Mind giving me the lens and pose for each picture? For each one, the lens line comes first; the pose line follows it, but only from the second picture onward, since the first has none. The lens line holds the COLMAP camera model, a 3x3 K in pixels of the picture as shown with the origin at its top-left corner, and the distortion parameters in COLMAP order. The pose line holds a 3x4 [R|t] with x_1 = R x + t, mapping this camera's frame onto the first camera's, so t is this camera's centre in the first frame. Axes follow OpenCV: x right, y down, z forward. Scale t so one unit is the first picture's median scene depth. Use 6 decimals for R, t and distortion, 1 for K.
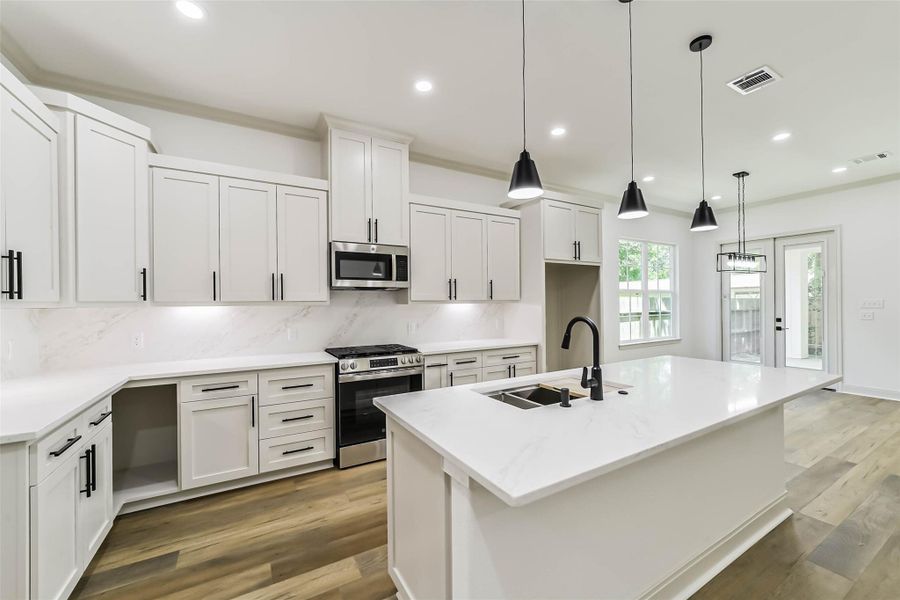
lens RADIAL K [[329.8, 0, 450.0], [0, 329.8, 300.0], [0, 0, 1]] dist [-0.000170, -0.000130]
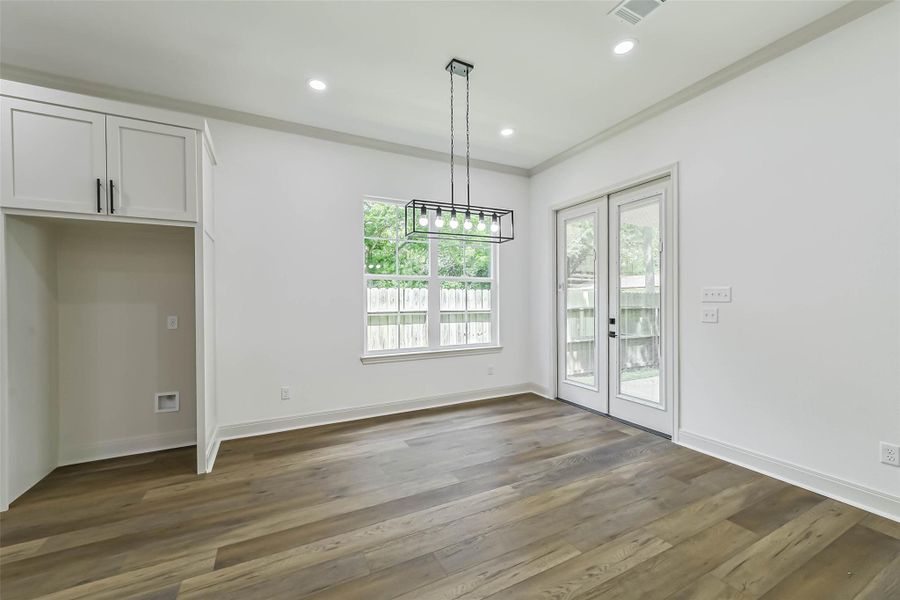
lens RADIAL K [[329.8, 0, 450.0], [0, 329.8, 300.0], [0, 0, 1]] dist [-0.000170, -0.000130]
pose [[0.998708, 0.001961, -0.050770, 0.764736], [-0.001604, 0.999974, 0.007075, 0.015874], [0.050783, -0.006985, 0.998685, 0.363271]]
